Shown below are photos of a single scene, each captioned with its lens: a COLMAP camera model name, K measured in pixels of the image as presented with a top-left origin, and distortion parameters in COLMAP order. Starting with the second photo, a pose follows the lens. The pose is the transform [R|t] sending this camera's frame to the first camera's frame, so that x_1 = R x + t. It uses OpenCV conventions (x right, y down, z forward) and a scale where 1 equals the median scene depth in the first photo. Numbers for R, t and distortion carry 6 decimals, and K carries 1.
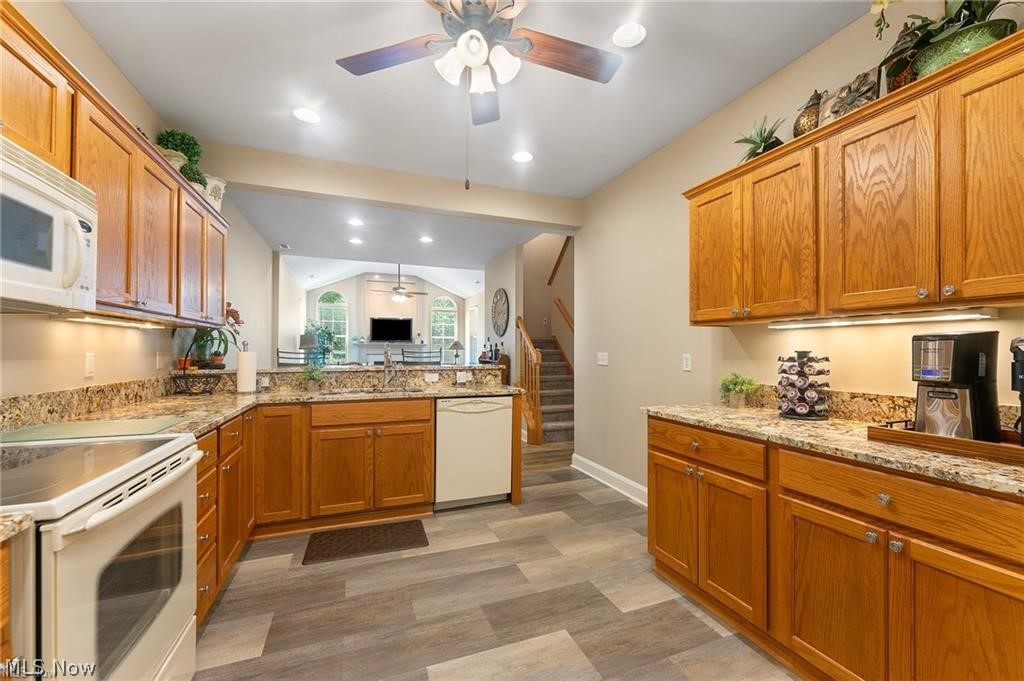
lens RADIAL K [[421.5, 0, 524.8], [0, 421.5, 346.7], [0, 0, 1]] dist [-0.003939, -0.000233]
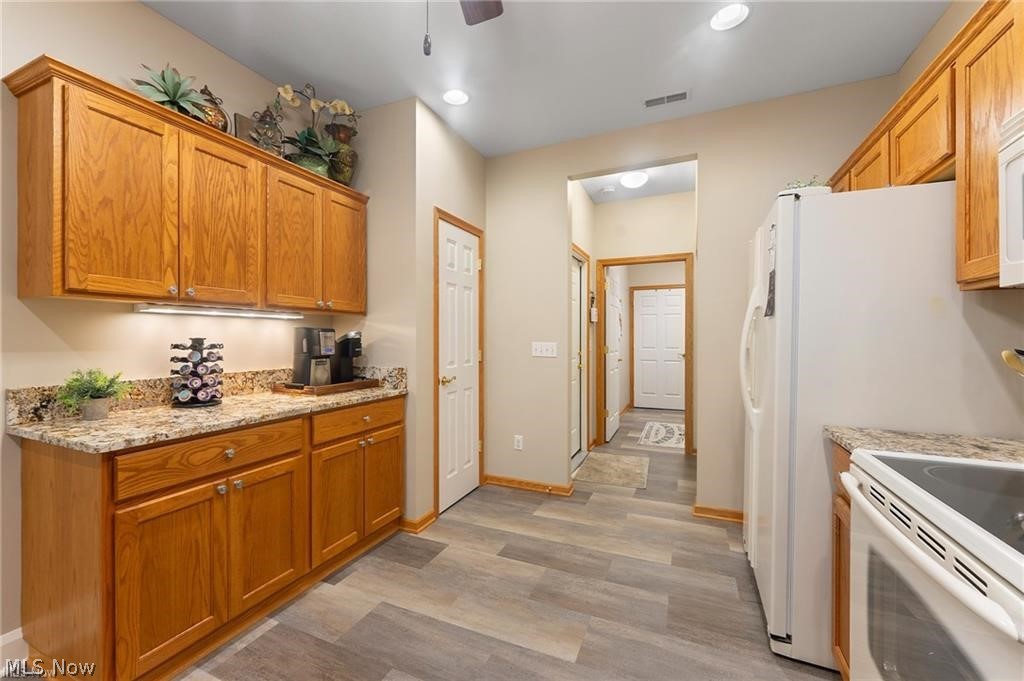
lens RADIAL K [[420.2, 0, 495.4], [0, 420.2, 338.8], [0, 0, 1]] dist [0.001260, 0.000054]
pose [[-0.684502, -0.006782, 0.728979, -0.412089], [-0.009589, 0.999954, 0.000299, 0.003616], [-0.728948, -0.006785, -0.684536, 0.885076]]
